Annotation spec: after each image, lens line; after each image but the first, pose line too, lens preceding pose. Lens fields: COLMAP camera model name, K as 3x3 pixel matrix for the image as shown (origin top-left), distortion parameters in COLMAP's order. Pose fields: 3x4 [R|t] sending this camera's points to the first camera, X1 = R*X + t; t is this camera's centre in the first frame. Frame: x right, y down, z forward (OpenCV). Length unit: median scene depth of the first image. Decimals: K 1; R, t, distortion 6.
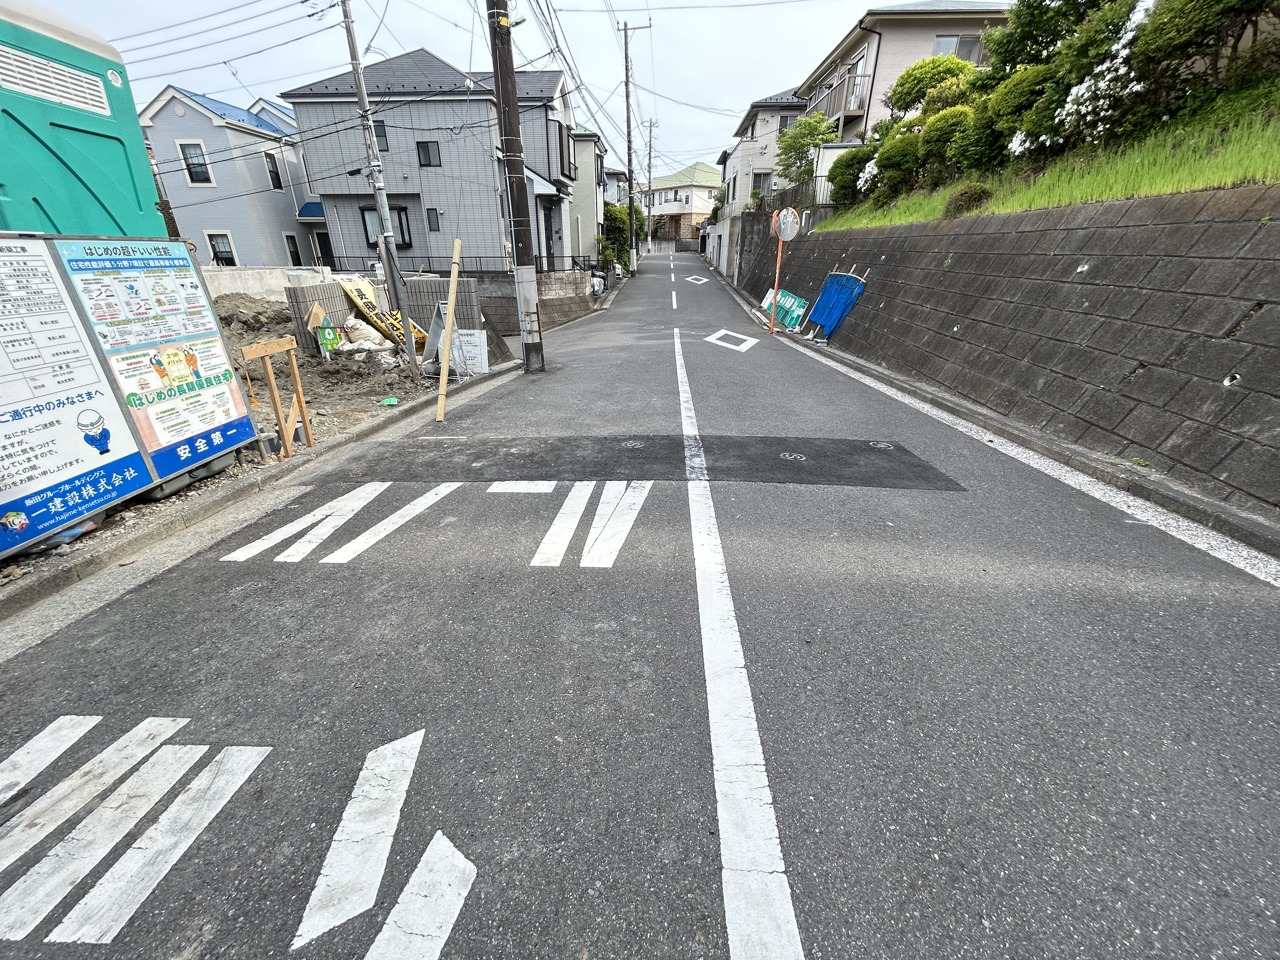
lens RADIAL K [[517.3, 0, 636.8], [0, 517.3, 482.5], [0, 0, 1]] dist [0.001346, -0.000193]
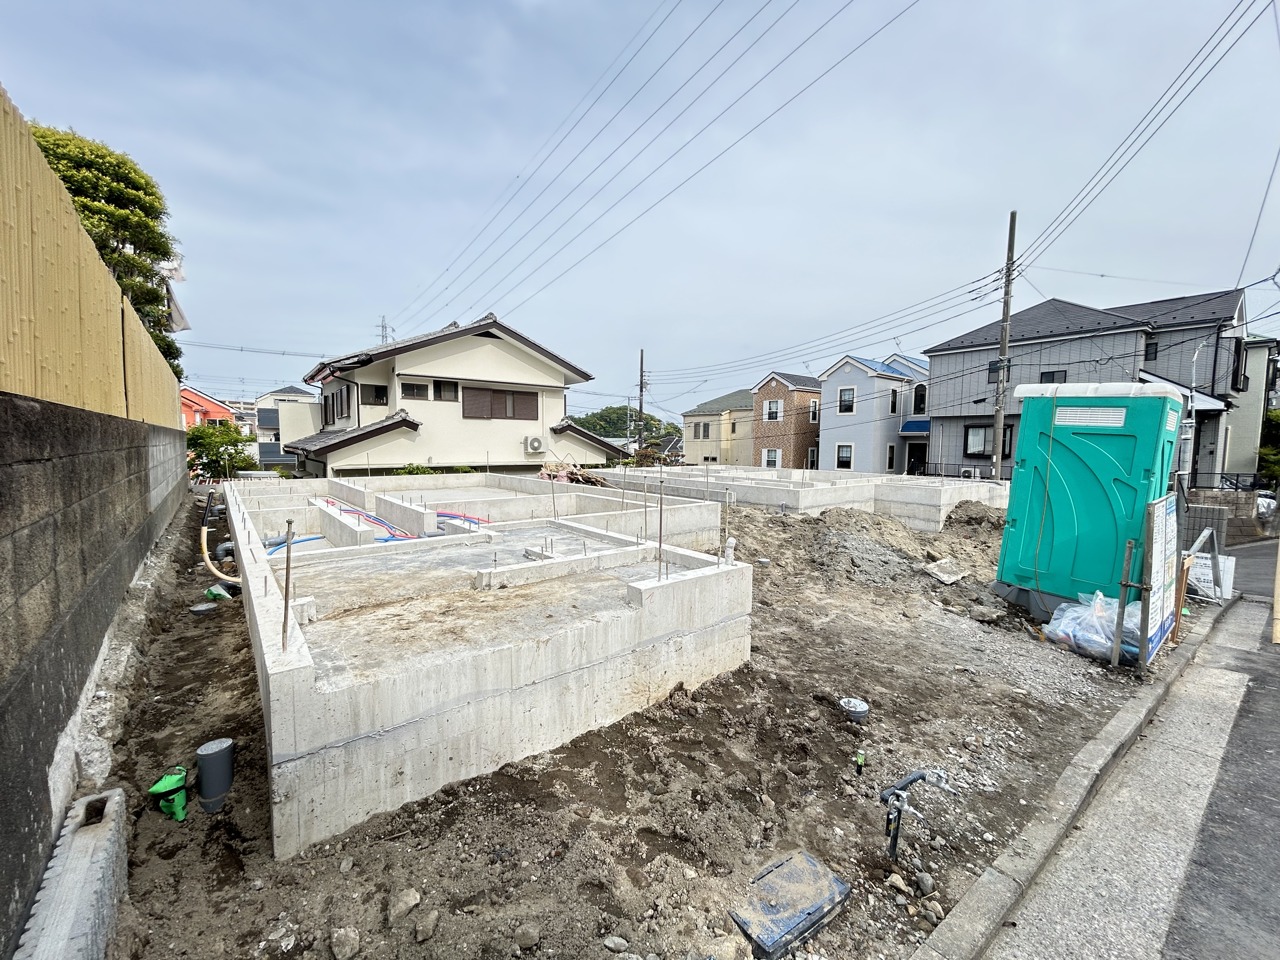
lens RADIAL K [[517.3, 0, 637.6], [0, 517.3, 479.9], [0, 0, 1]] dist [0.001346, -0.000193]
pose [[0.653848, 0.062091, -0.754074, -0.136026], [-0.321938, 0.924740, -0.203005, 0.061414], [0.684718, 0.375499, 0.624630, -0.203140]]
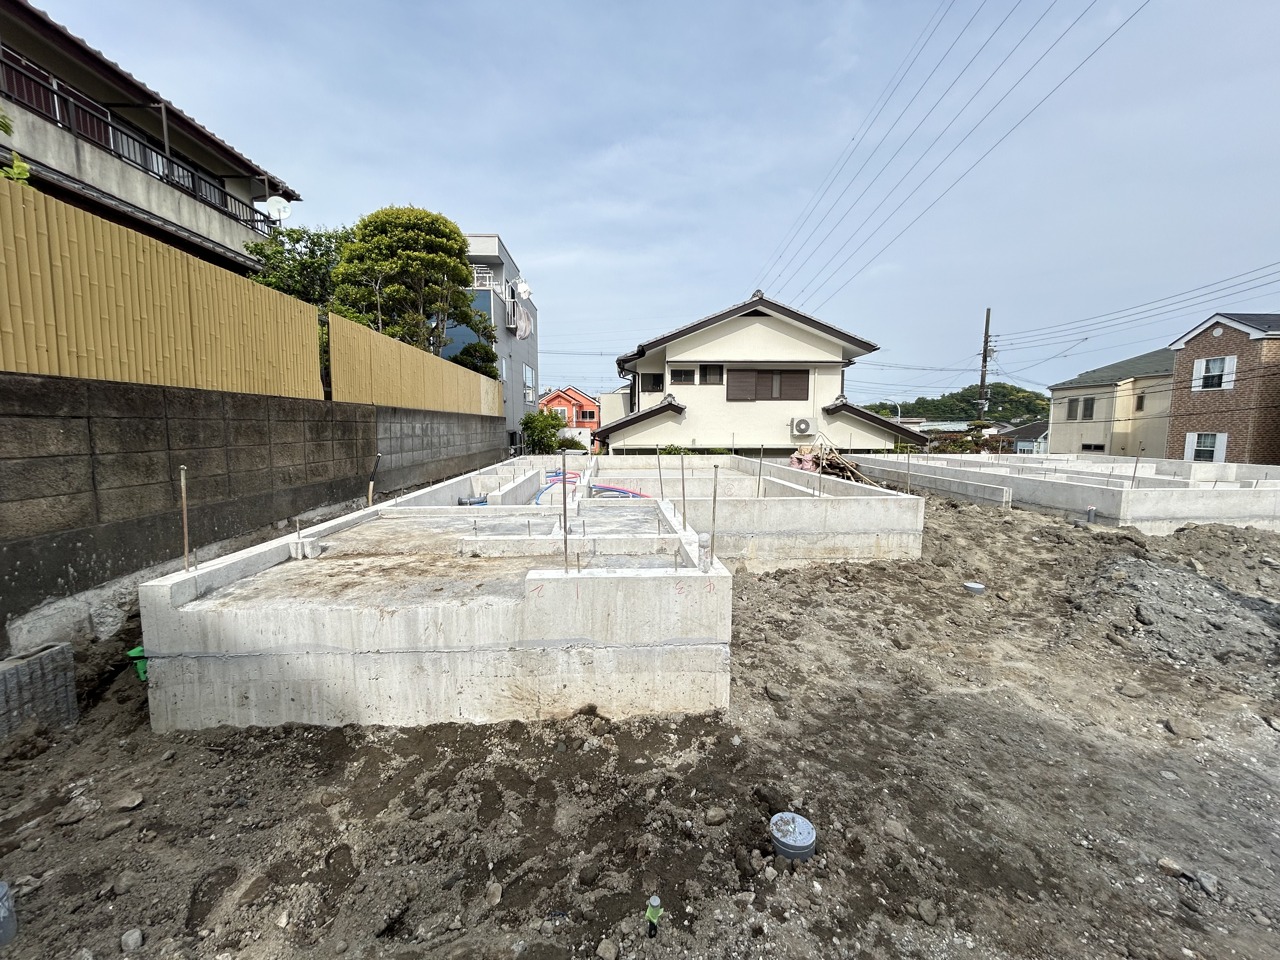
lens RADIAL K [[517.3, 0, 637.3], [0, 517.3, 479.7], [0, 0, 1]] dist [0.001346, -0.000193]
pose [[0.083416, 0.102352, -0.991245, -0.121389], [-0.413469, 0.908603, 0.059025, 0.015089], [0.906689, 0.404926, 0.118111, -0.084567]]
